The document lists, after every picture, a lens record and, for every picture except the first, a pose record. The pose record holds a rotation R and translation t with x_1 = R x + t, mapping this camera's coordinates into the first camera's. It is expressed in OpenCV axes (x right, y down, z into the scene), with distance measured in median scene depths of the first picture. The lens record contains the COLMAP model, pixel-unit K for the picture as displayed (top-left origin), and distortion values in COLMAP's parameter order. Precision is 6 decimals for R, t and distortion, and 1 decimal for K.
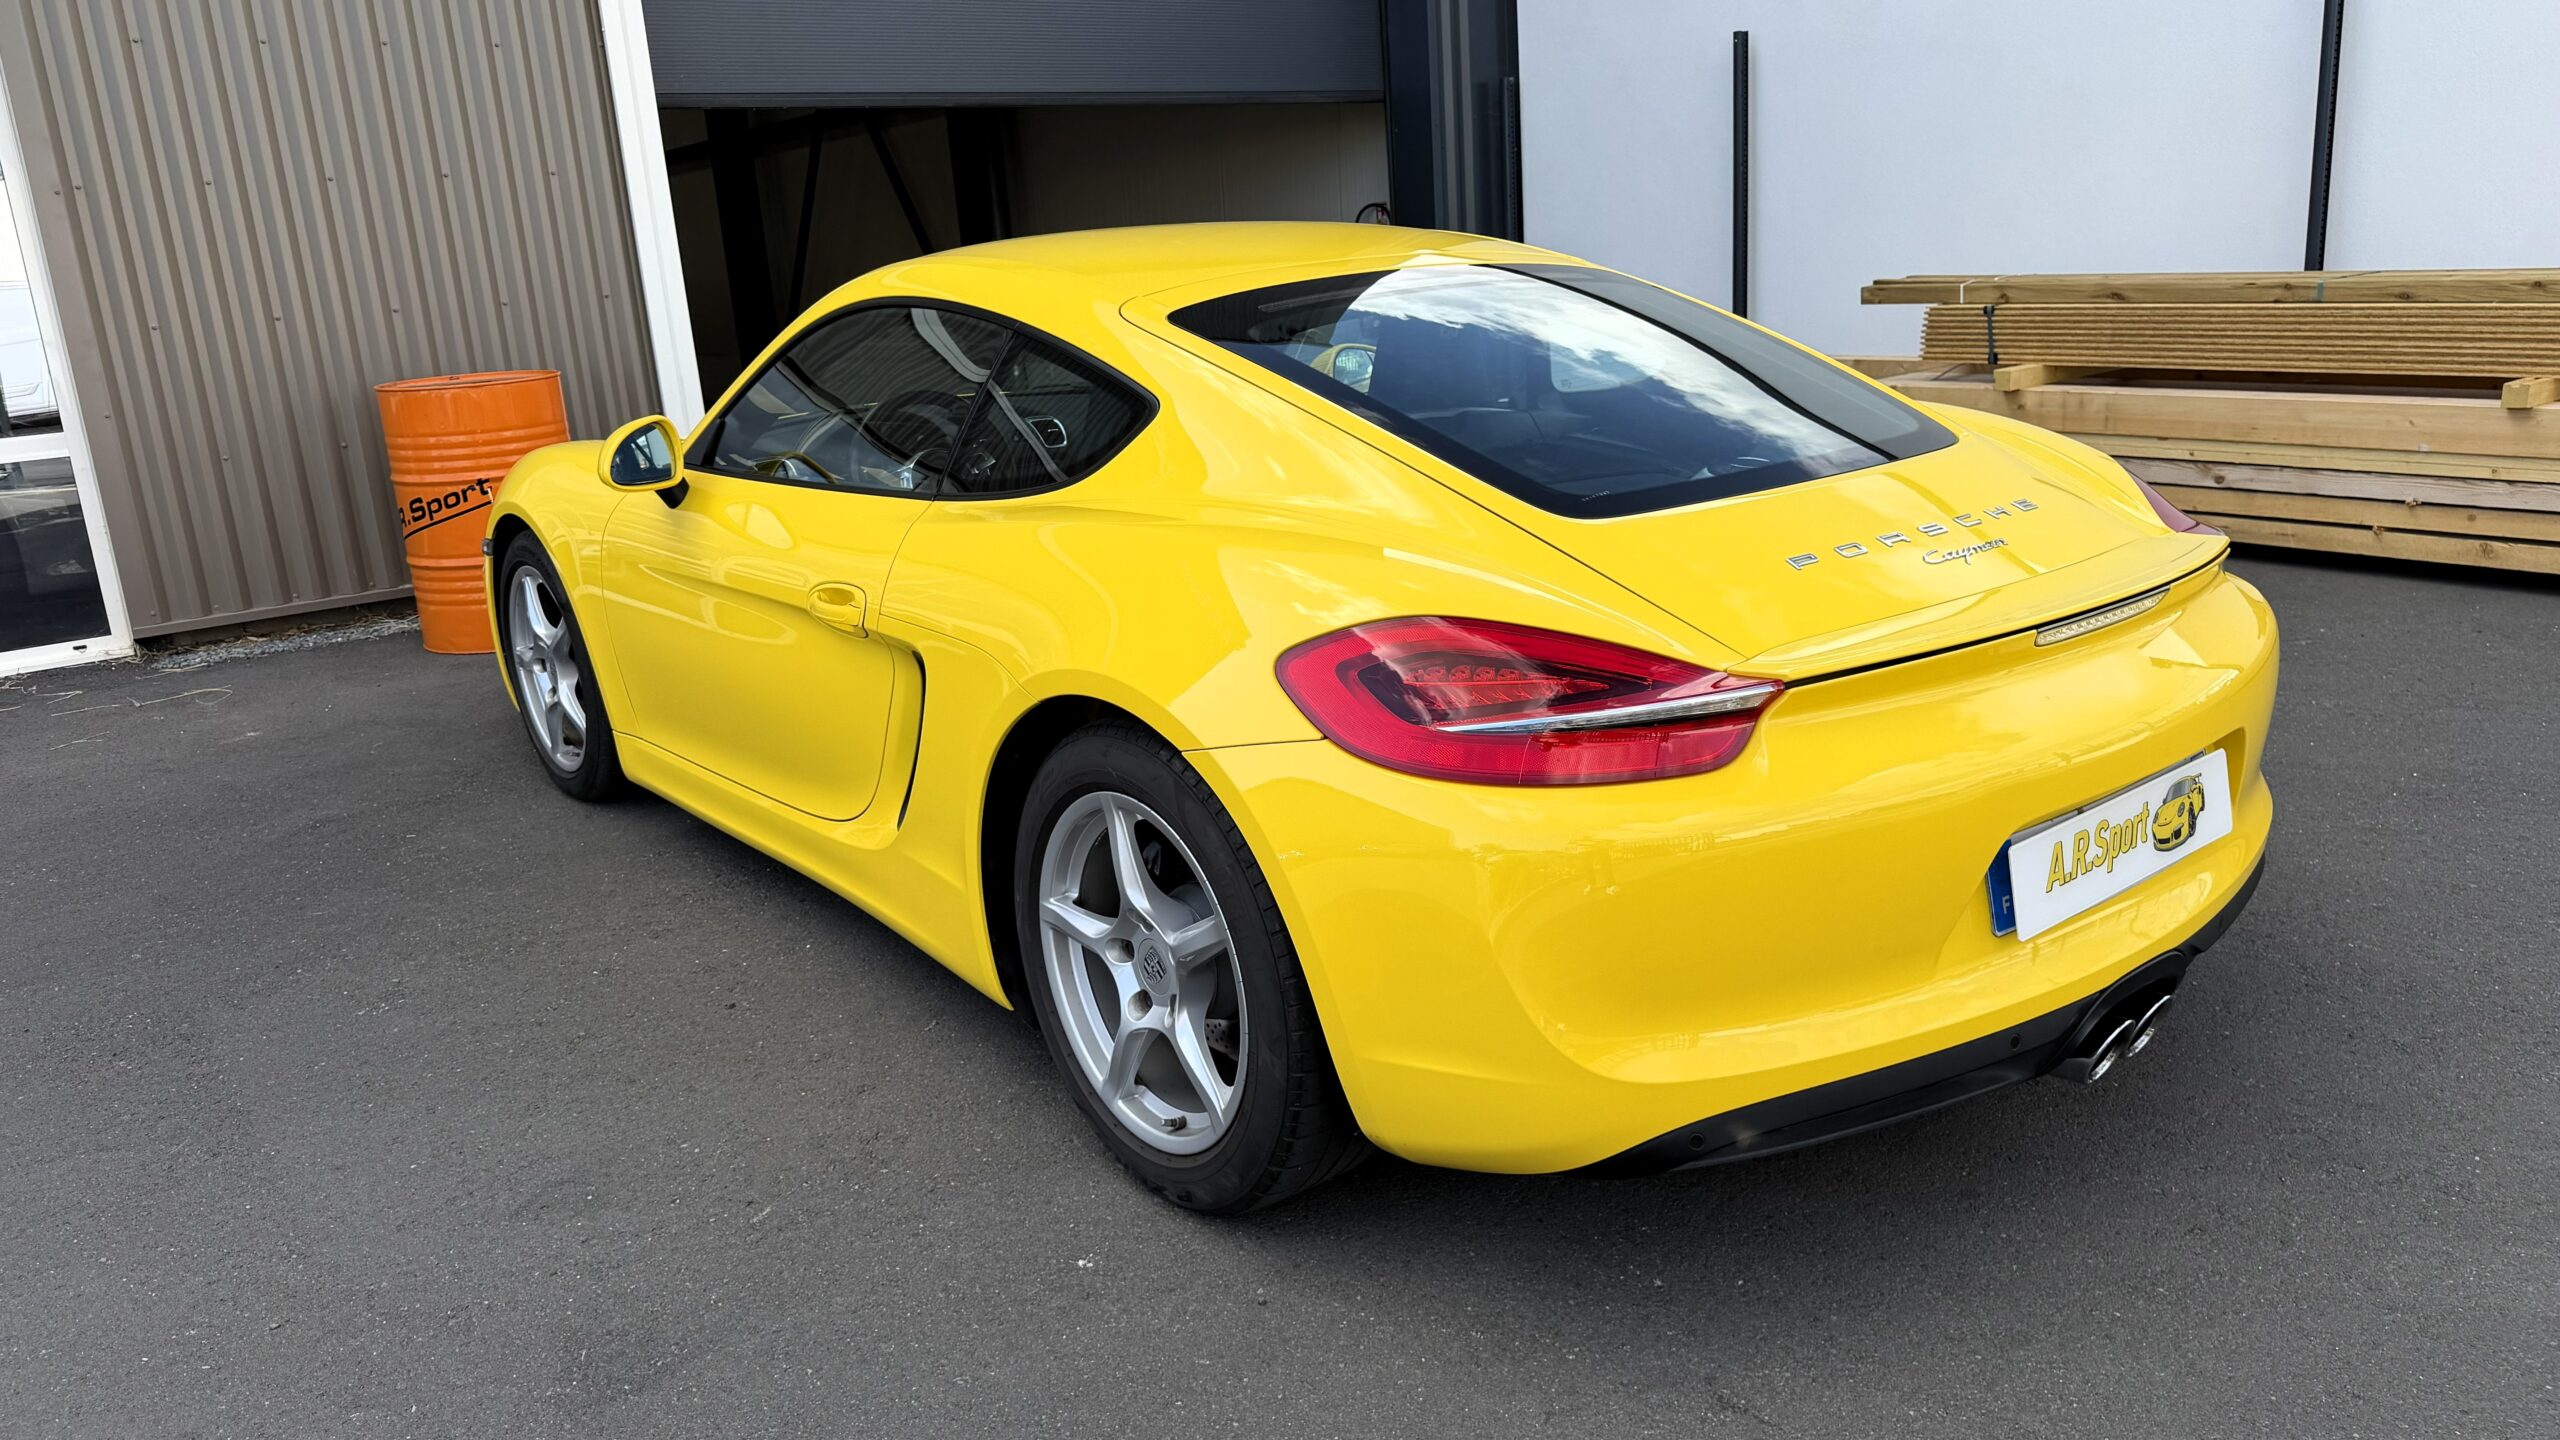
lens RADIAL K [[1802.7, 0, 1280.0], [0, 1802.7, 720.0], [0, 0, 1]] dist [0.019734, -0.026950]
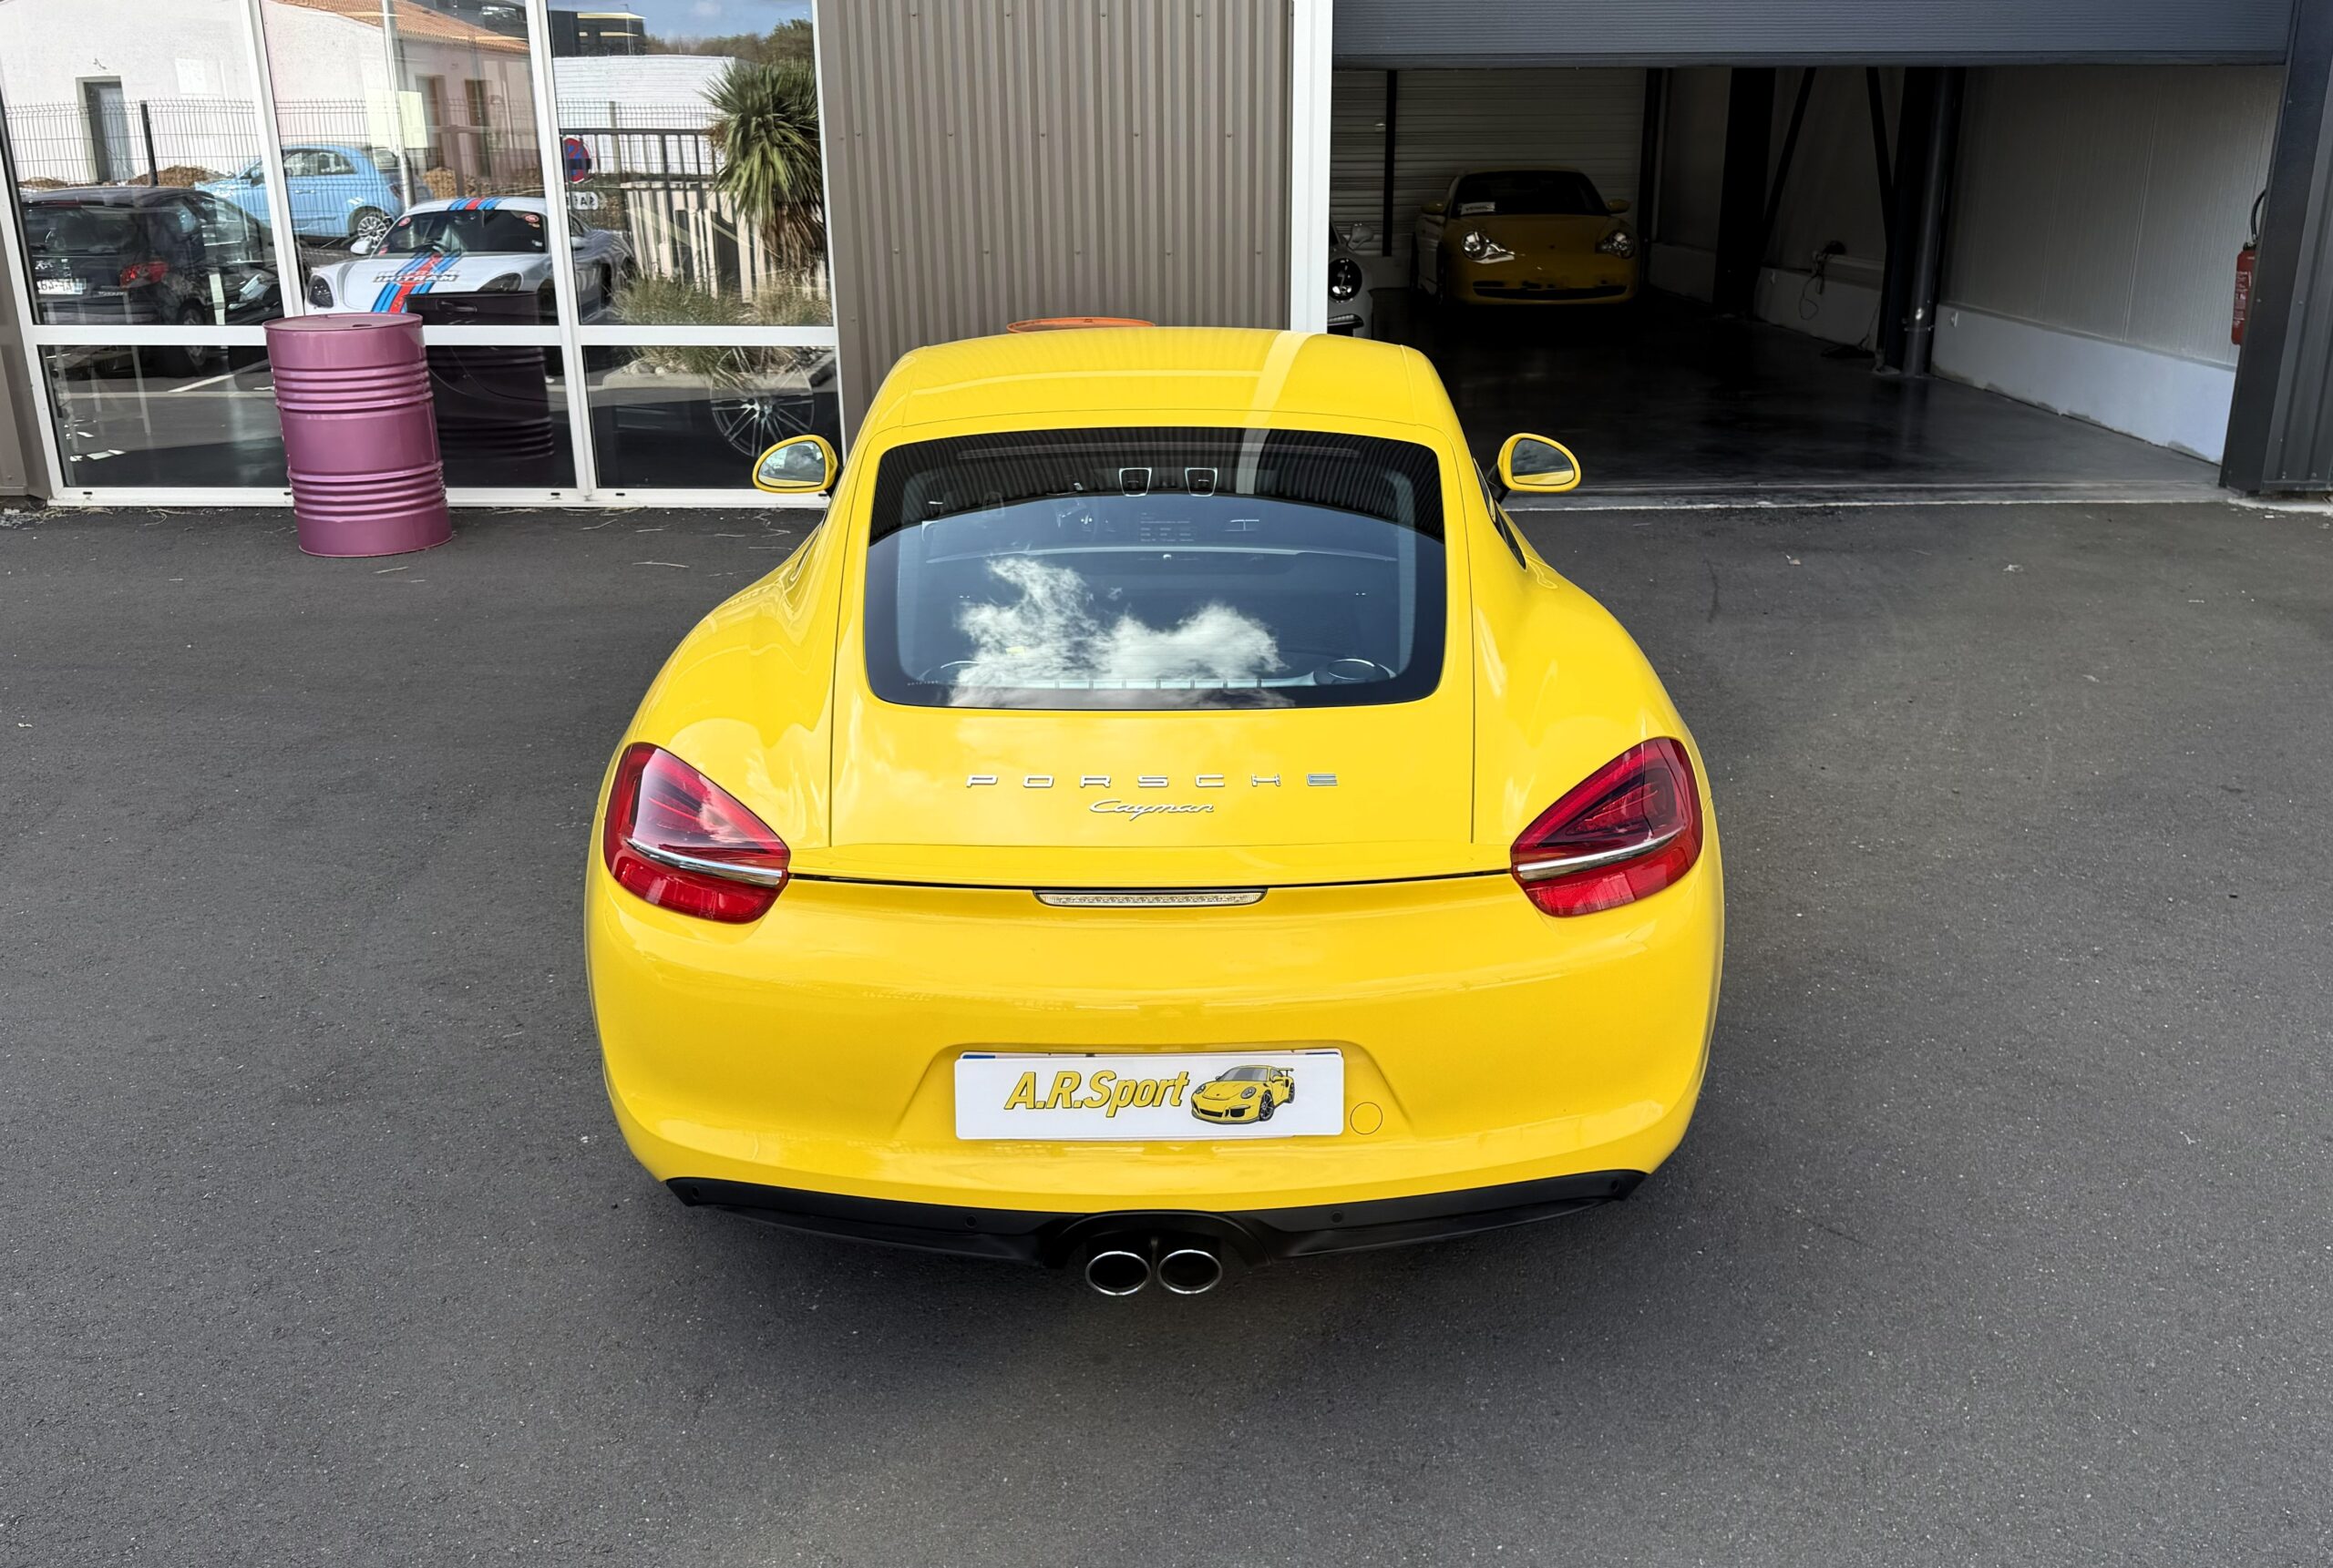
lens RADIAL K [[1947.5, 0, 1228.4], [0, 1947.5, 787.2], [0, 0, 1]] dist [0.073014, -0.127823]
pose [[0.791890, 0.255209, -0.554778, 1.144444], [-0.205763, 0.966870, 0.151073, -0.315361], [0.574953, -0.005480, 0.818168, 0.045933]]
